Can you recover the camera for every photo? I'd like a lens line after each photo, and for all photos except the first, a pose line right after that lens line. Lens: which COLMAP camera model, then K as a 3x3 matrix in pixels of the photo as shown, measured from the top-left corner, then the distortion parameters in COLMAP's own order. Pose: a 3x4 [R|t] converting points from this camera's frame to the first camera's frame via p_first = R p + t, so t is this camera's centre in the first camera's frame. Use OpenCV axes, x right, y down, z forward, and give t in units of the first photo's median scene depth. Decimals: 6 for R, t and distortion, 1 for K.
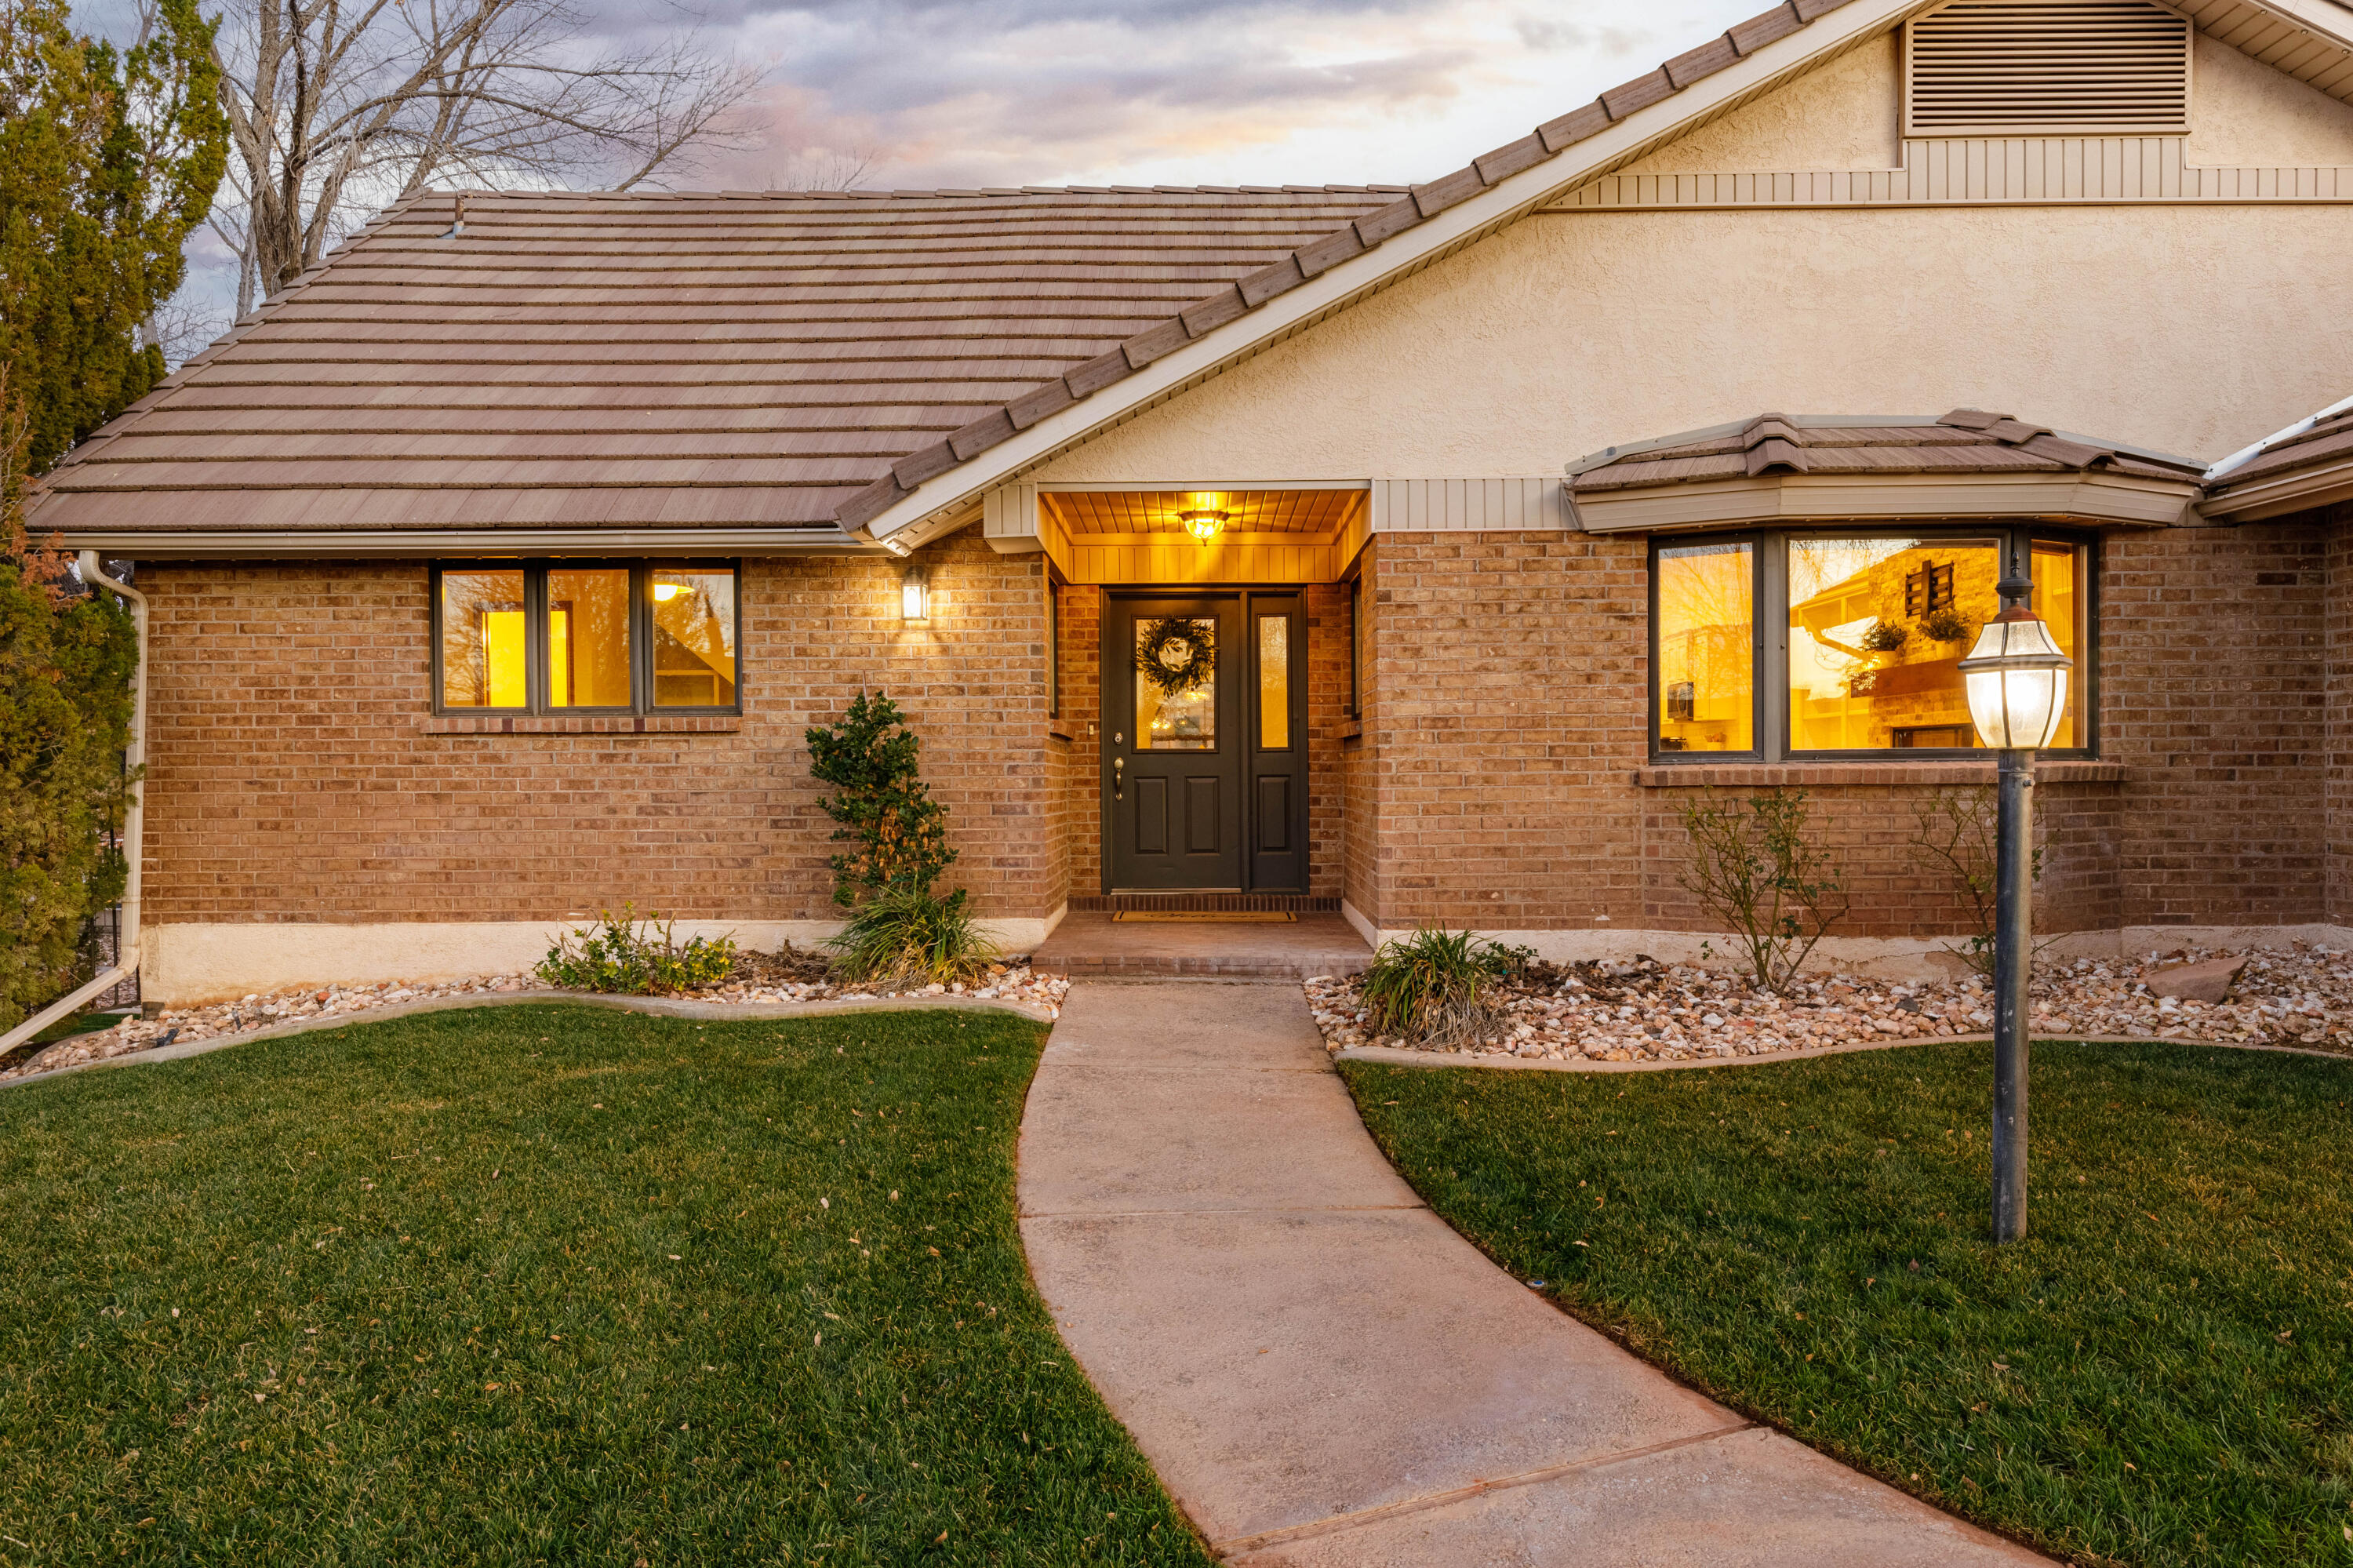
lens RADIAL K [[1449.8, 0, 1175.7], [0, 1449.8, 774.4], [0, 0, 1]] dist [-0.000882, -0.000345]
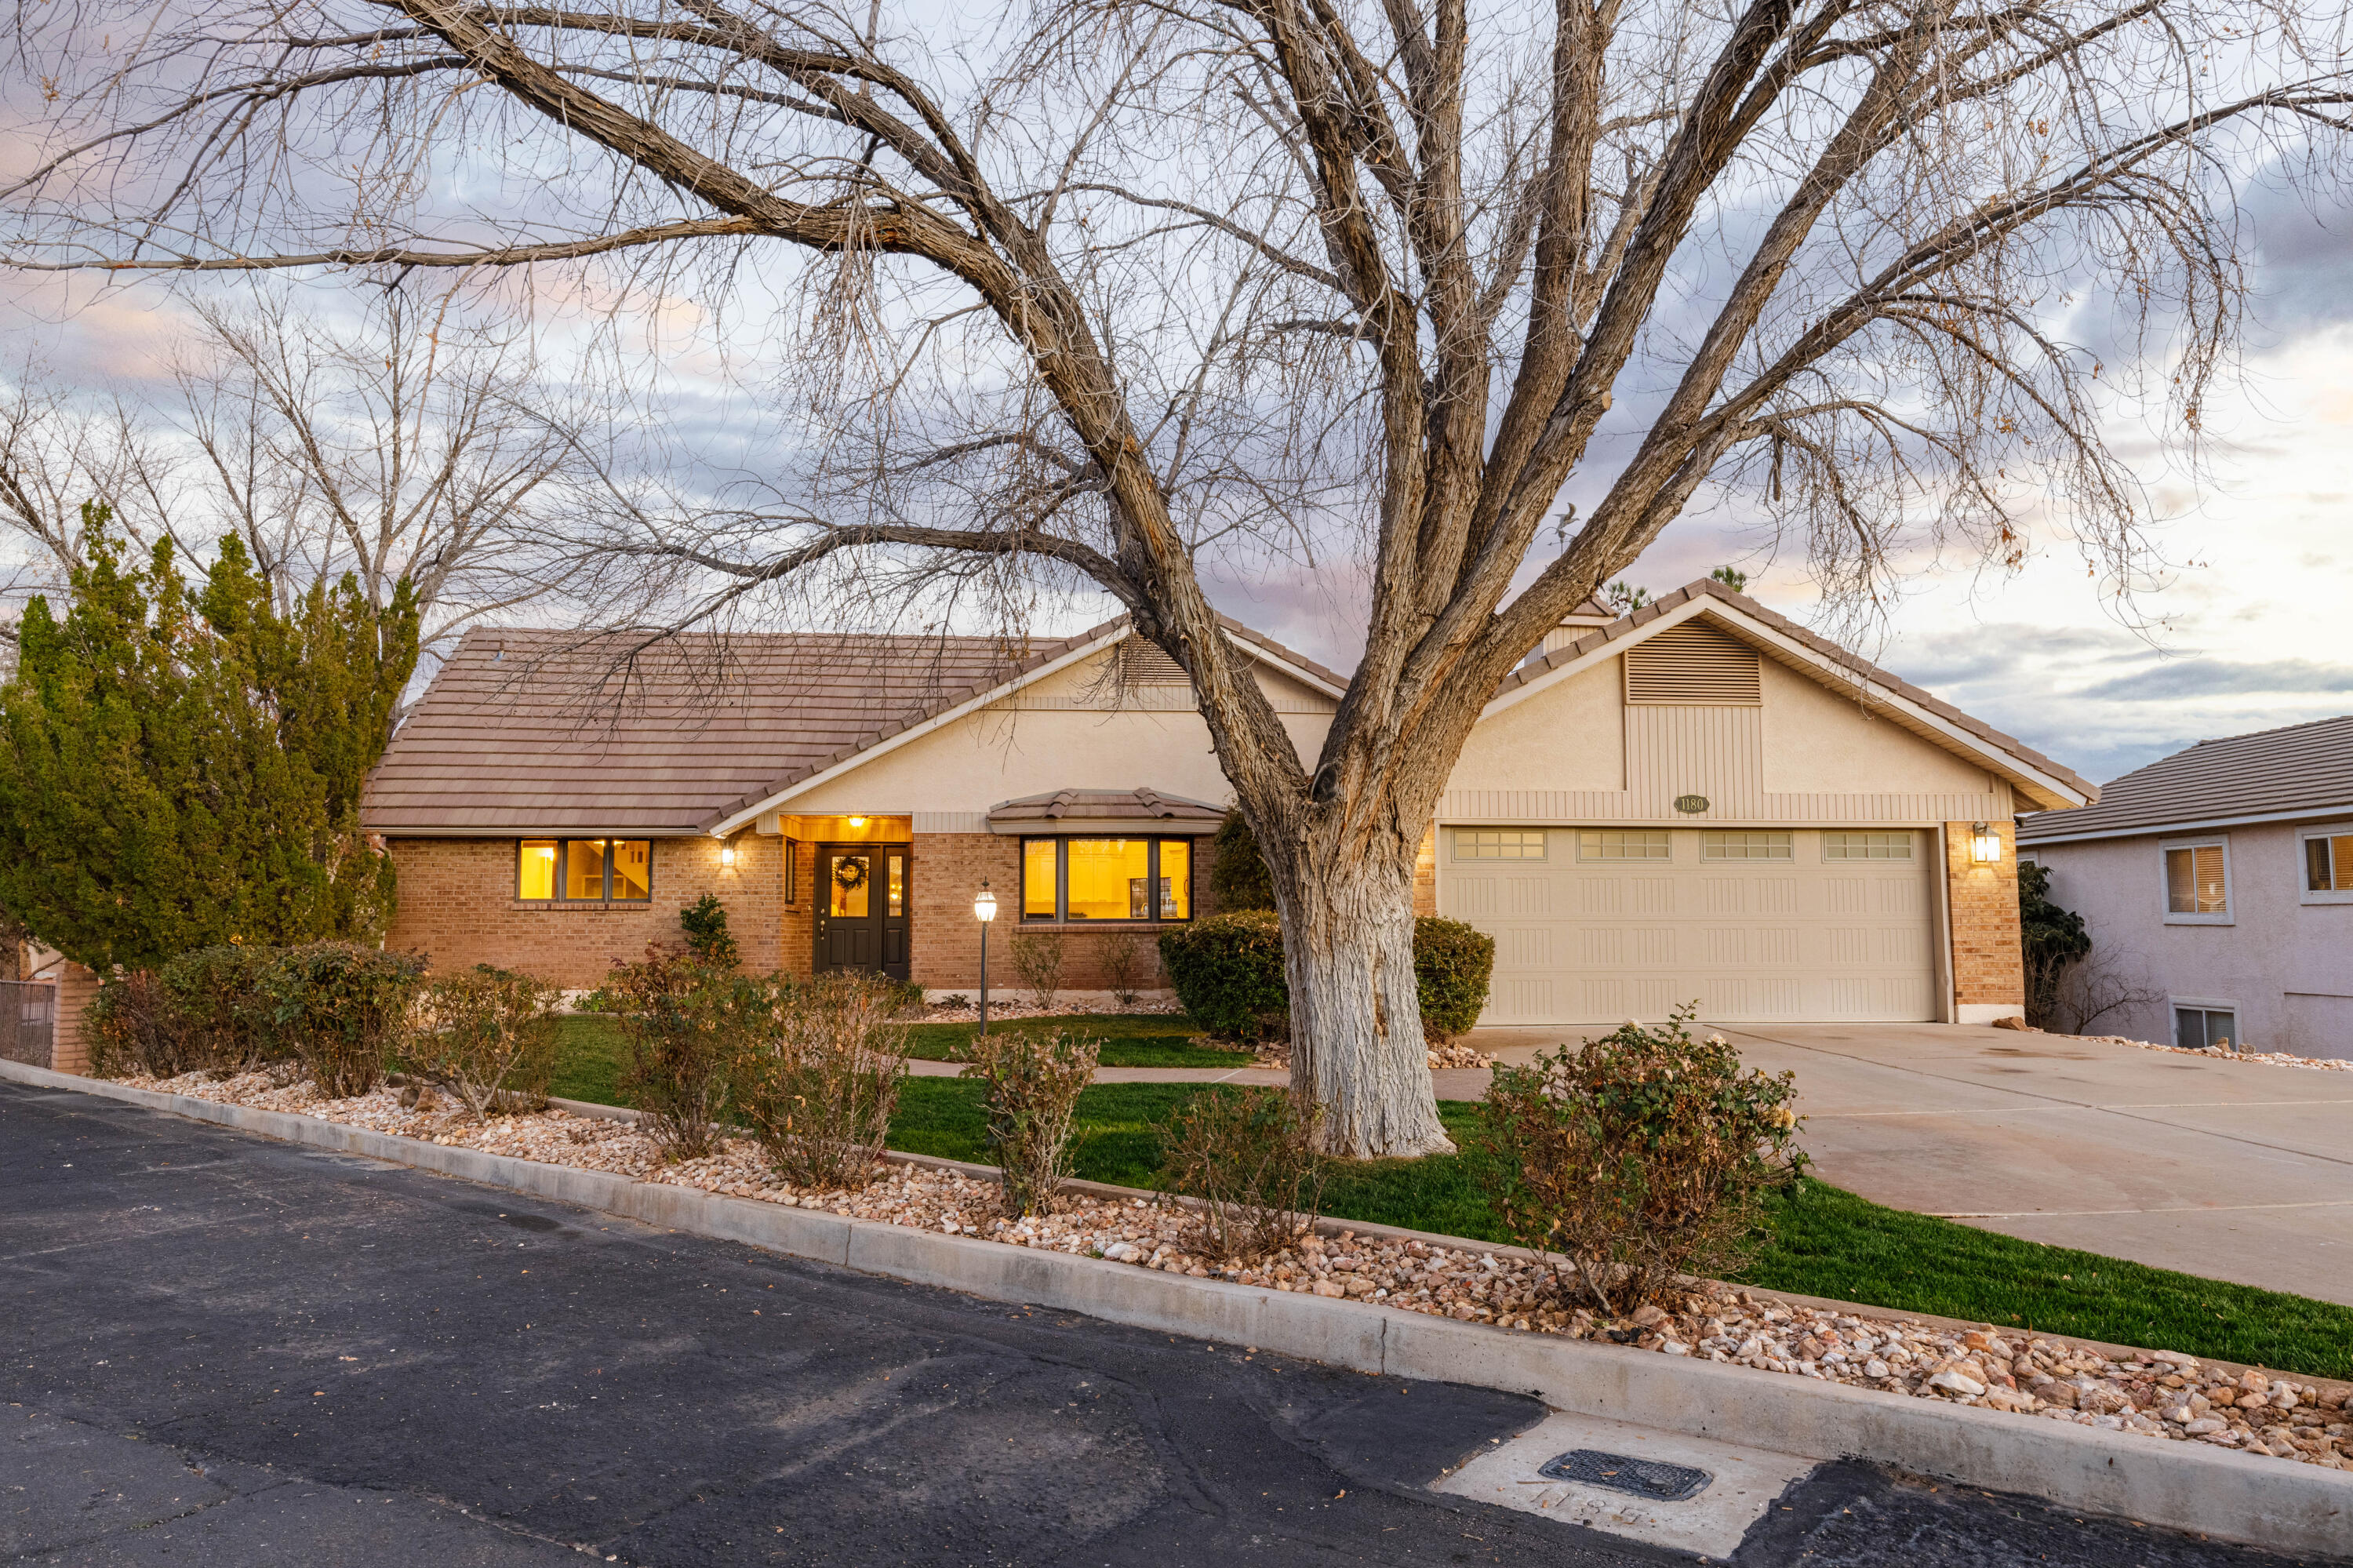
lens RADIAL K [[1449.8, 0, 1185.0], [0, 1449.8, 788.1], [0, 0, 1]] dist [-0.000882, -0.000345]
pose [[0.992668, 0.013636, 0.120103, 0.288171], [-0.001786, 0.995163, -0.098226, 0.004238], [-0.120862, 0.097291, 0.987890, -1.504239]]
